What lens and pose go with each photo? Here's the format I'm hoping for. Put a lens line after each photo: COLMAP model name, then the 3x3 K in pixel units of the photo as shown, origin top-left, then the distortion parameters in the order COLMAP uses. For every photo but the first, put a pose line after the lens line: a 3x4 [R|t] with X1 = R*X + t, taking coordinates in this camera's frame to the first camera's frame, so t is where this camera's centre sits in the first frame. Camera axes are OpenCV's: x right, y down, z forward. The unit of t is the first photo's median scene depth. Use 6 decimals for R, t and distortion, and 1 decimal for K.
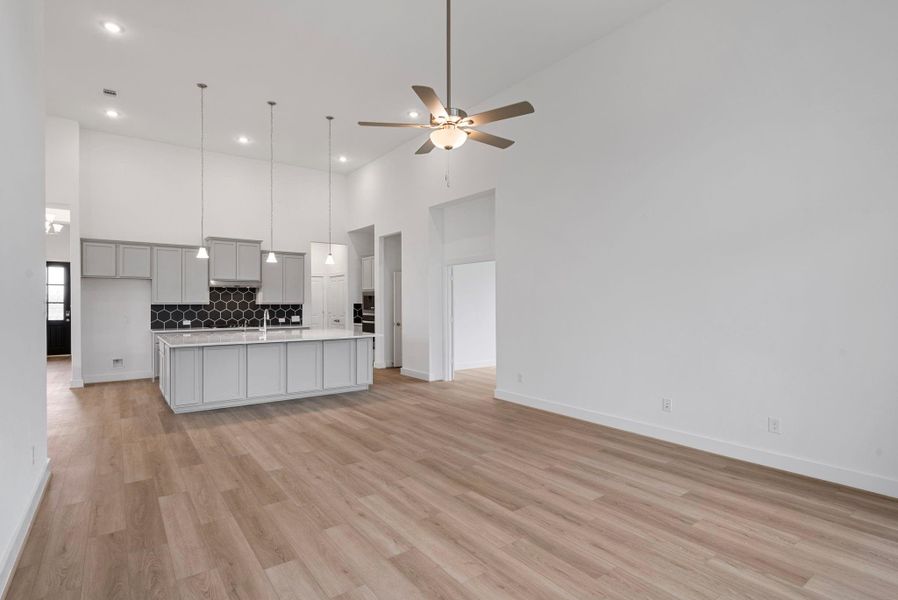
lens RADIAL K [[443.8, 0, 449.0], [0, 443.8, 300.0], [0, 0, 1]] dist [0.001232, 0.000210]
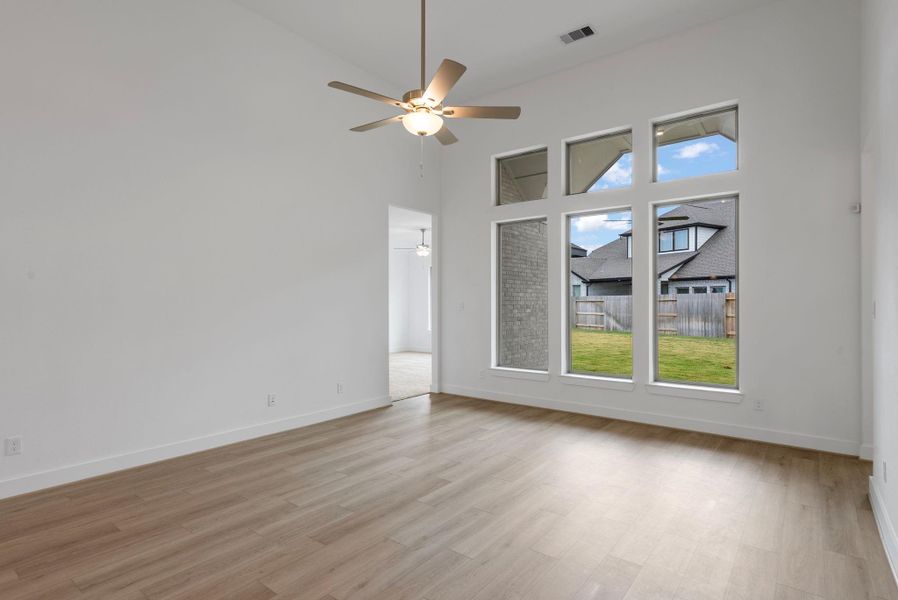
lens RADIAL K [[475.4, 0, 449.0], [0, 475.4, 300.0], [0, 0, 1]] dist [-0.000905, -0.000013]
pose [[-0.276931, 0.008612, 0.960851, -0.892700], [-0.006149, 0.999923, -0.010735, 0.014728], [-0.960870, -0.008882, -0.276857, 1.155236]]
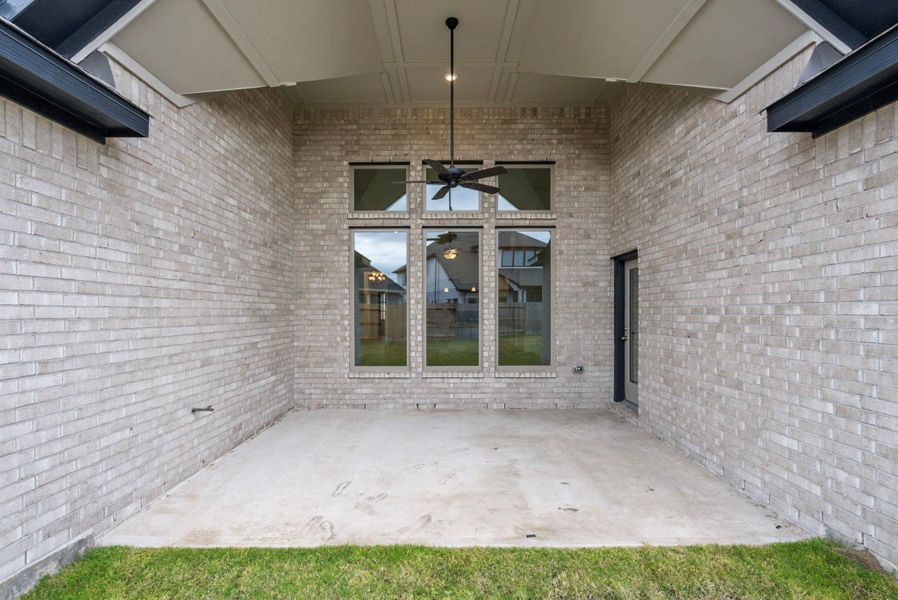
lens RADIAL K [[475.4, 0, 449.0], [0, 475.4, 300.0], [0, 0, 1]] dist [-0.000905, -0.000013]
pose [[0.802744, -0.011347, -0.596215, 1.686964], [-0.000815, 0.999797, -0.020124, 0.019831], [0.596323, 0.016641, 0.802572, -1.349225]]
